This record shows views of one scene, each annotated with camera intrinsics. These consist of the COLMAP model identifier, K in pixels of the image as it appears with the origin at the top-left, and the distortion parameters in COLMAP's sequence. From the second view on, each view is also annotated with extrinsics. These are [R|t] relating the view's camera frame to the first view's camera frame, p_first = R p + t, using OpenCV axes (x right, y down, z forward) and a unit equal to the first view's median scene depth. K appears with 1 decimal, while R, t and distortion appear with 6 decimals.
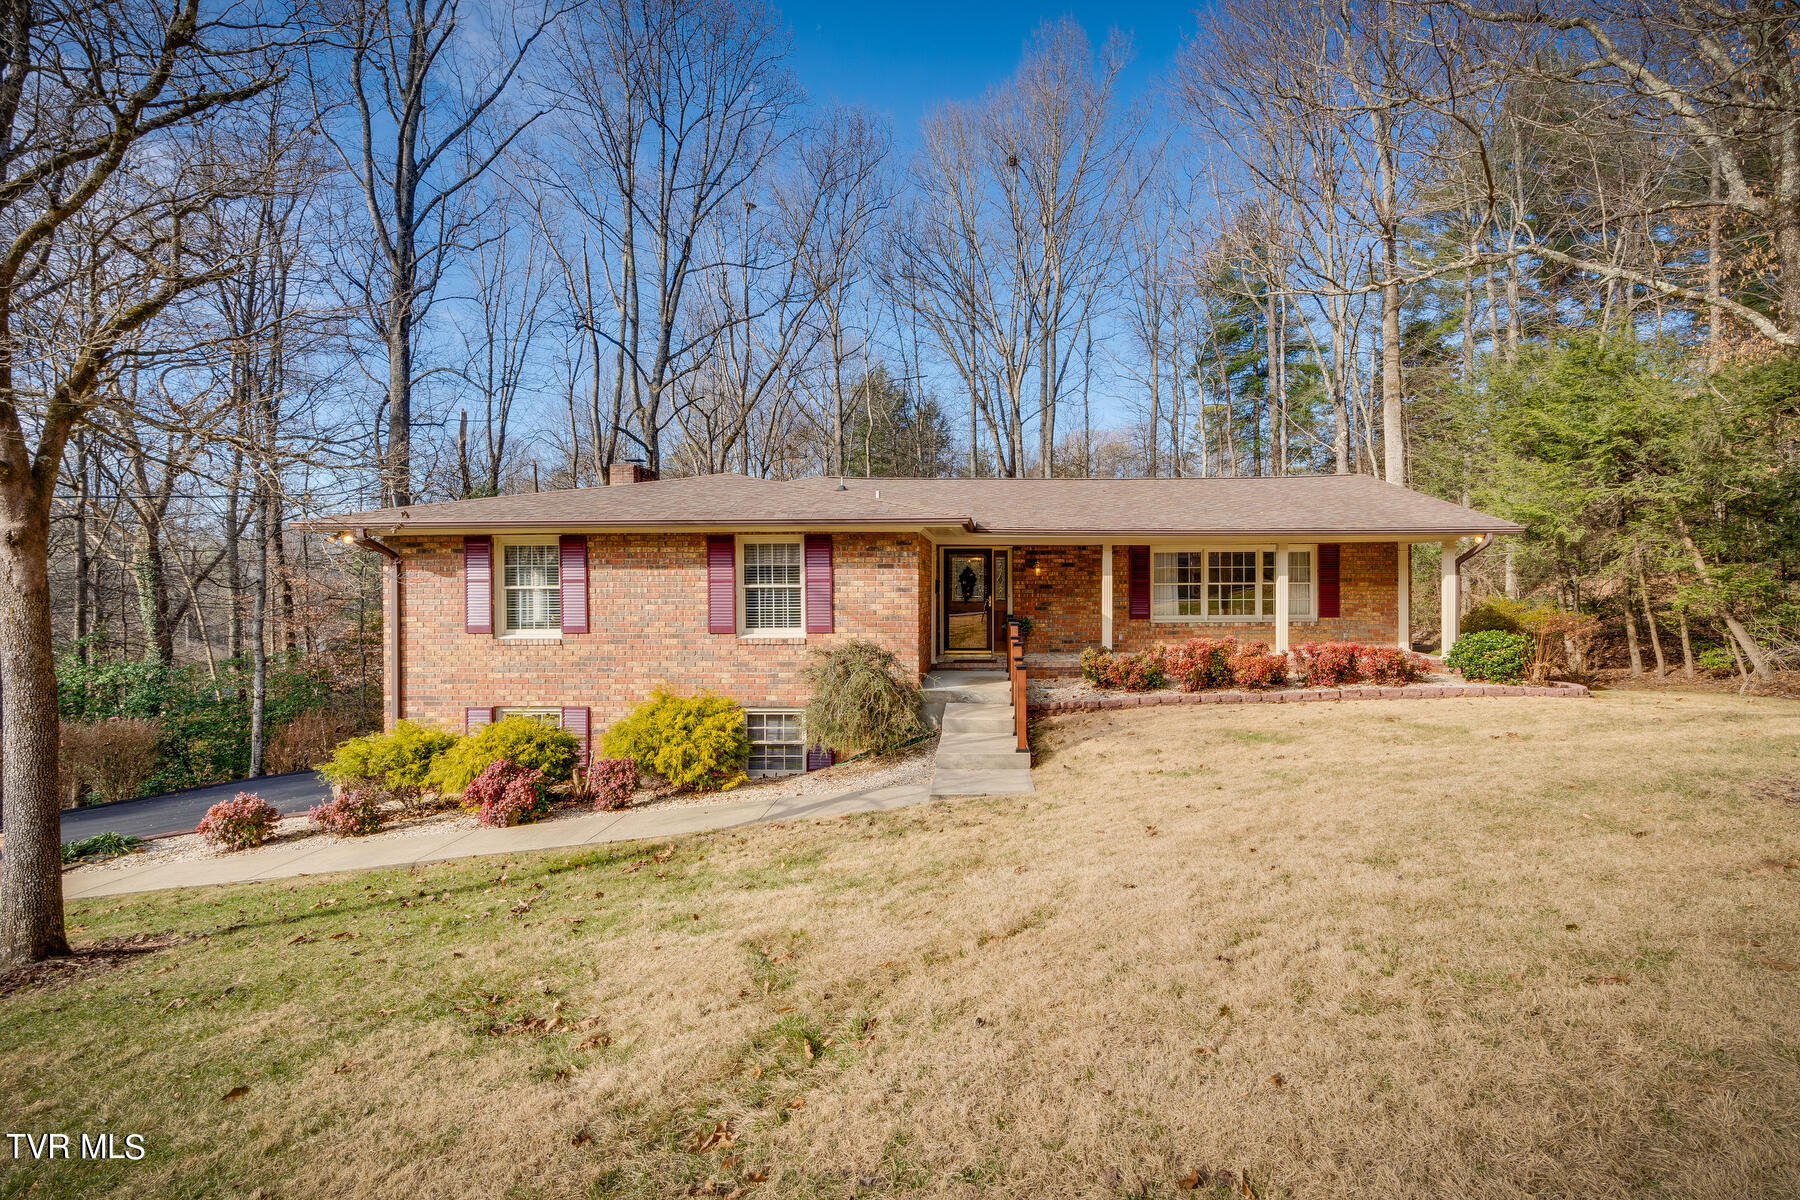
lens RADIAL K [[811.0, 0, 894.9], [0, 811.0, 576.3], [0, 0, 1]] dist [0.000038, -0.000056]
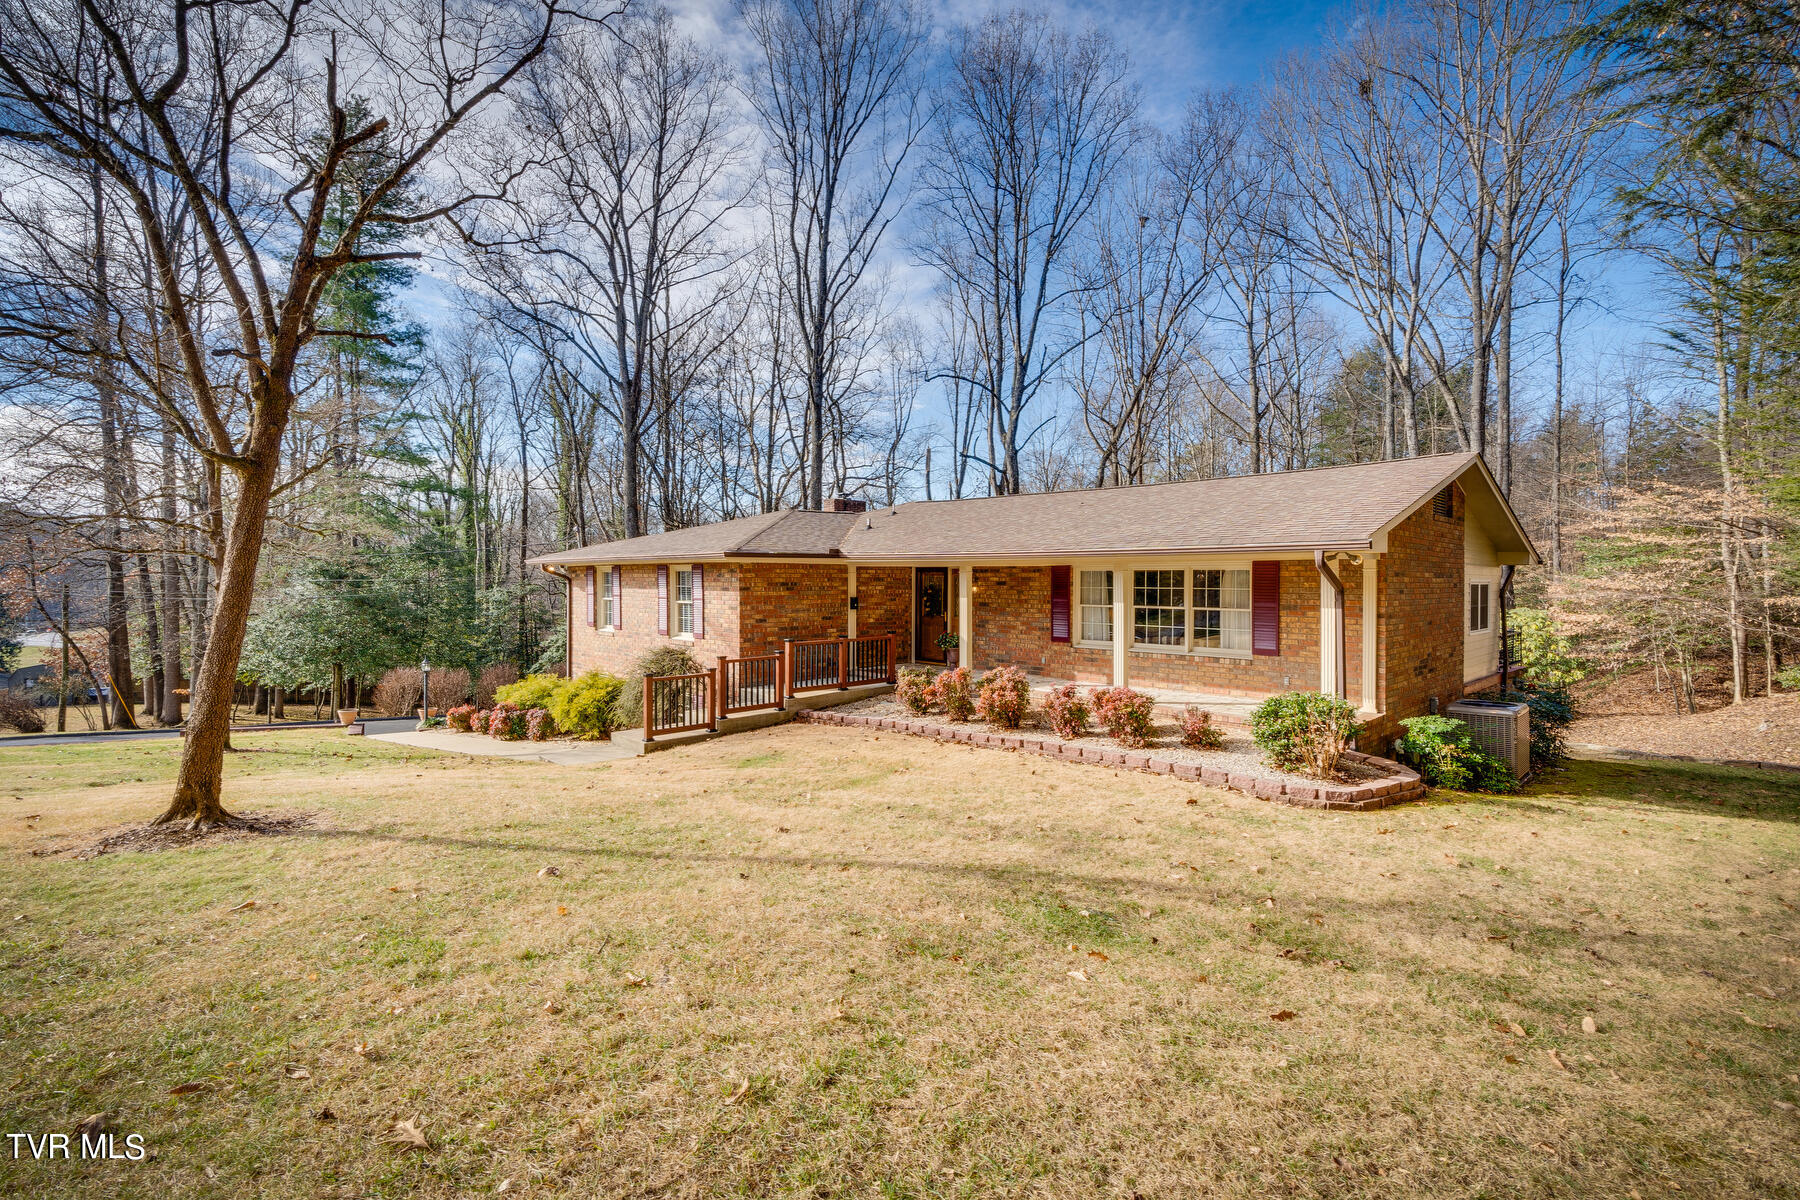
lens RADIAL K [[811.0, 0, 894.9], [0, 811.0, 576.3], [0, 0, 1]] dist [0.000038, -0.000056]
pose [[0.713076, 0.005152, -0.701068, 0.825472], [-0.003933, 0.999987, 0.003348, -0.025966], [0.701076, 0.000370, 0.713087, 0.200567]]
